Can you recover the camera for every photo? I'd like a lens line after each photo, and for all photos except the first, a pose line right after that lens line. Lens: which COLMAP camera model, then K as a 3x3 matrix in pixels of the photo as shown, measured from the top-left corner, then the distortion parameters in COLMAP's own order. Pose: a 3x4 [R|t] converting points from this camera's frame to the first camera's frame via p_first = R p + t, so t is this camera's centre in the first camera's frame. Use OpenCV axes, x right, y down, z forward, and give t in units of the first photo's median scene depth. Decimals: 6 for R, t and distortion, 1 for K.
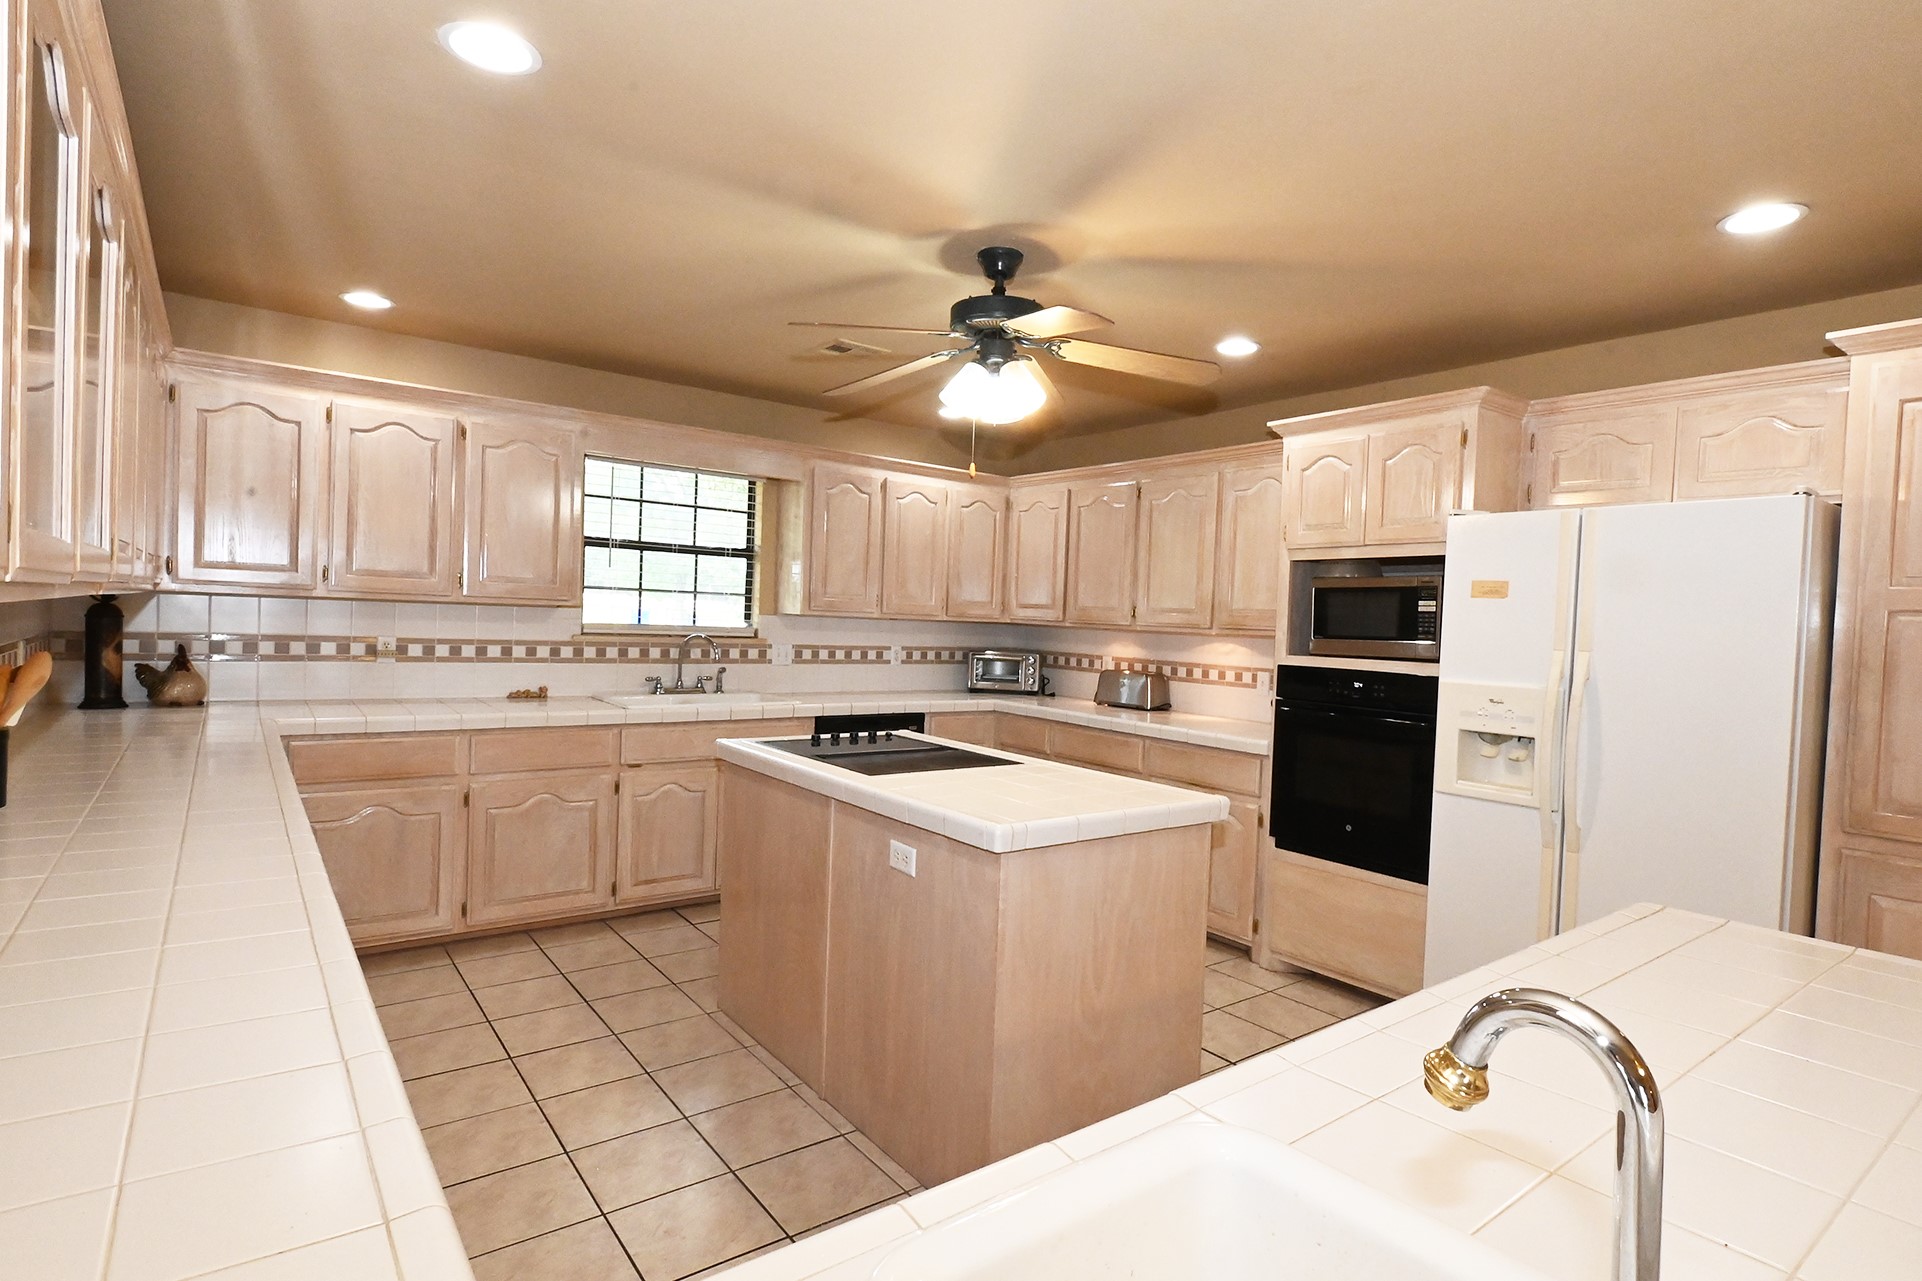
lens RADIAL K [[974.6, 0, 976.2], [0, 974.6, 641.8], [0, 0, 1]] dist [0.005519, -0.003893]
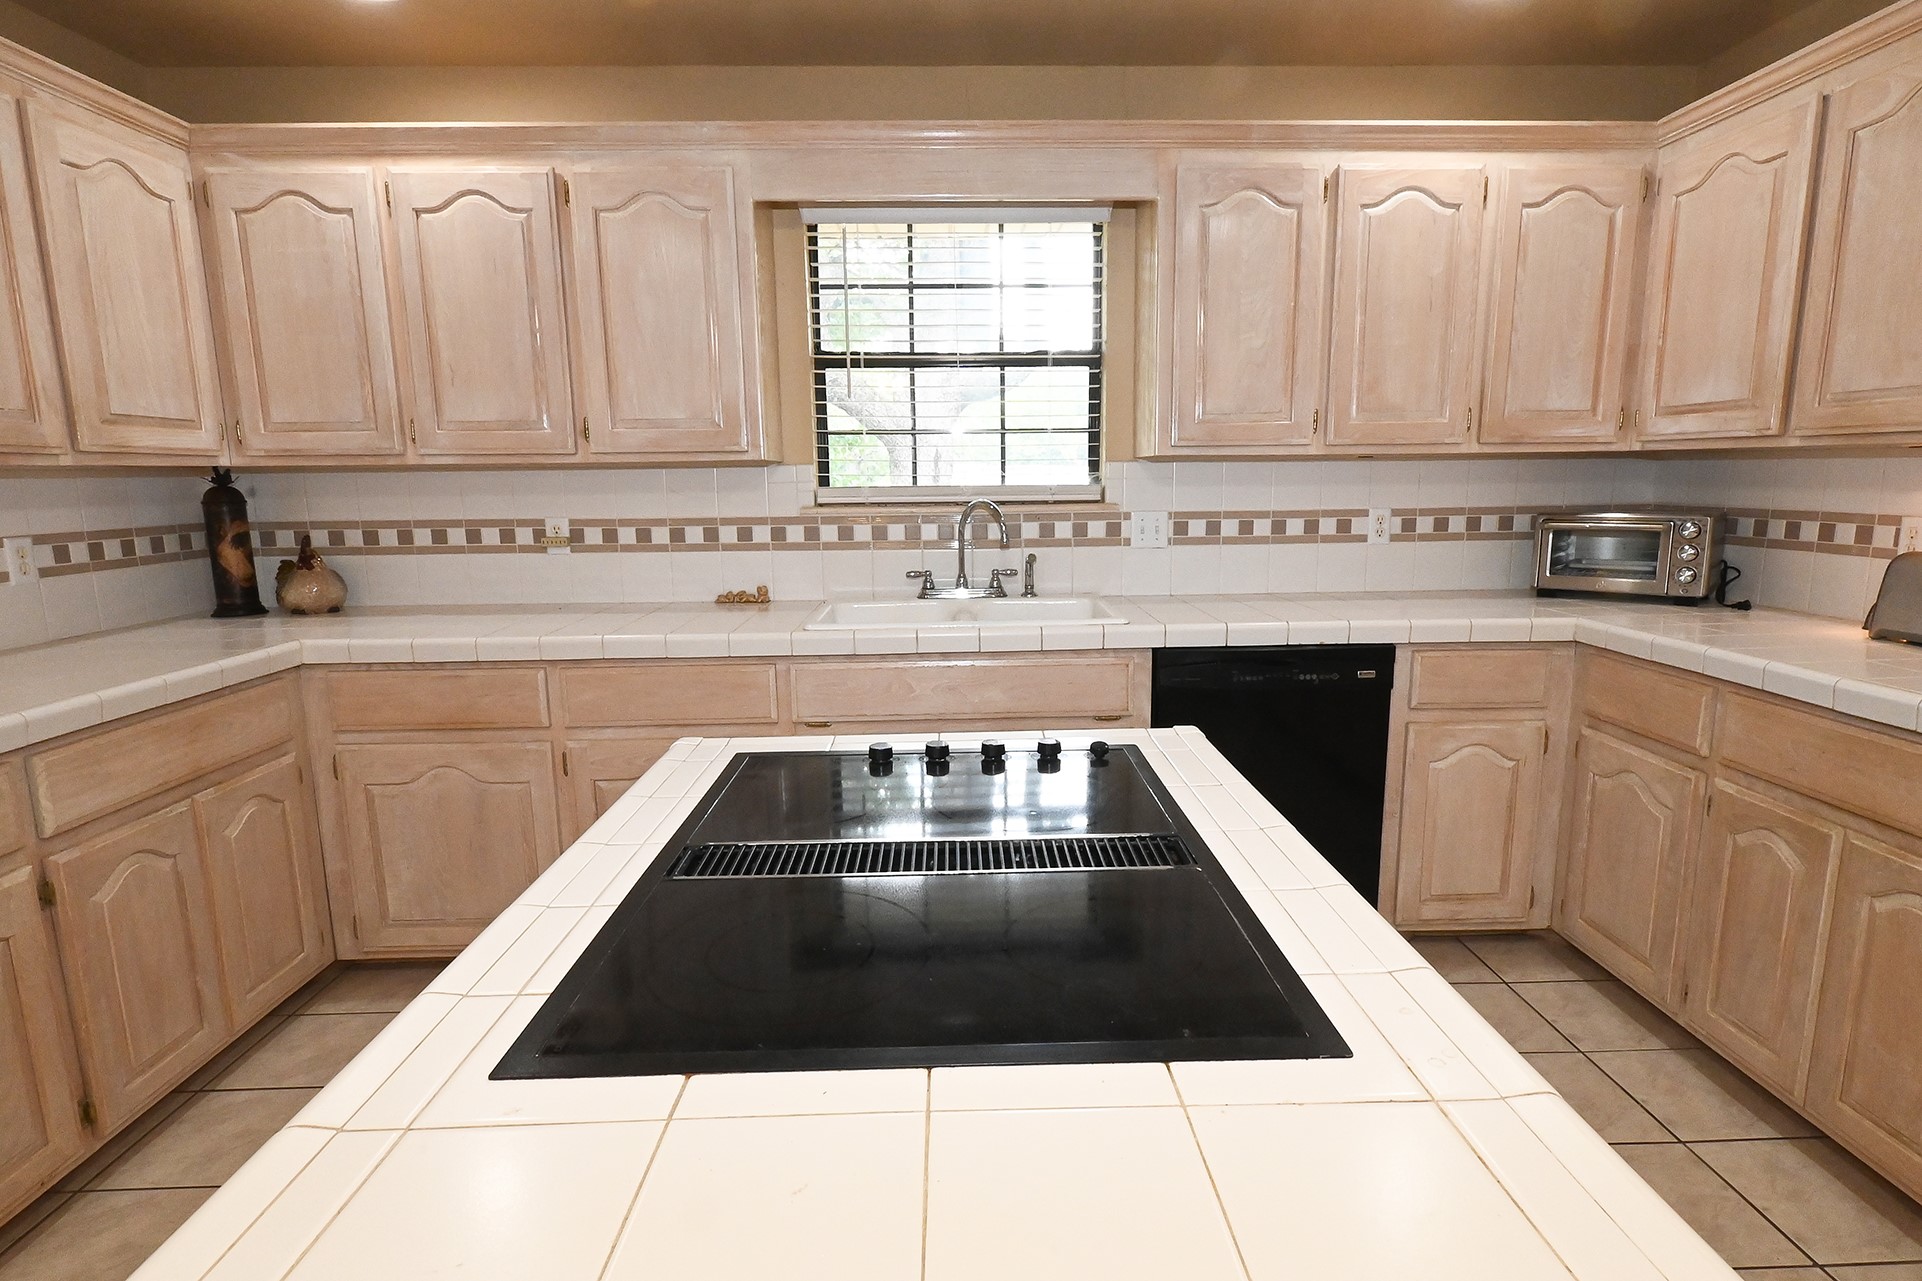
lens RADIAL K [[974.6, 0, 976.1], [0, 974.6, 645.1], [0, 0, 1]] dist [0.005519, -0.003893]
pose [[0.810841, 0.049479, -0.583172, 0.082997], [0.029997, 0.991597, 0.125839, 0.007197], [0.584498, -0.119529, 0.802543, 0.644706]]
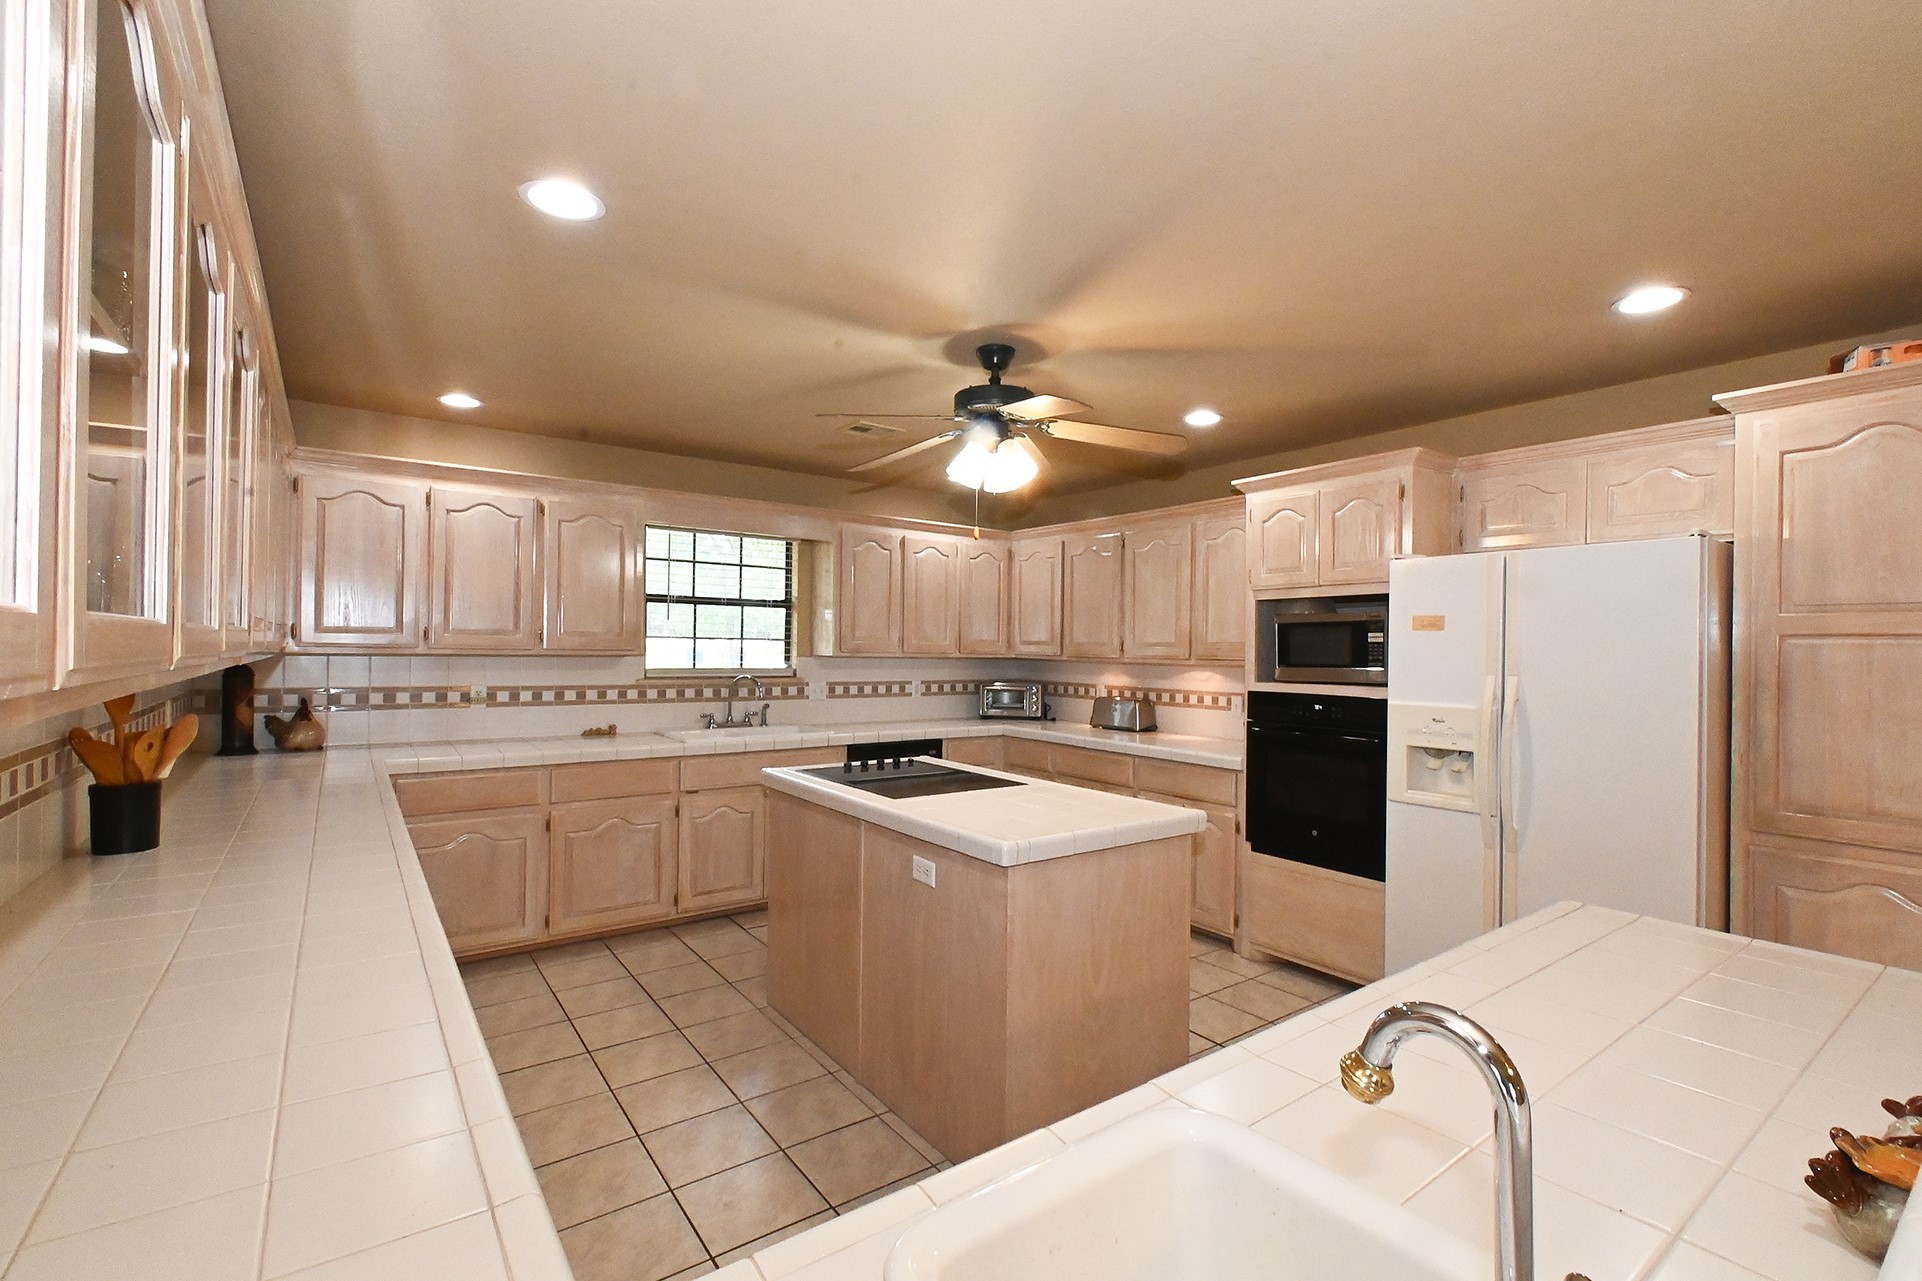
lens RADIAL K [[853.3, 0, 974.6], [0, 853.3, 644.1], [0, 0, 1]] dist [0.006511, -0.000883]
pose [[0.999543, -0.026188, -0.015123, 0.004518], [0.025724, 0.999215, -0.030131, -0.009528], [0.015900, 0.029728, 0.999432, -0.011908]]
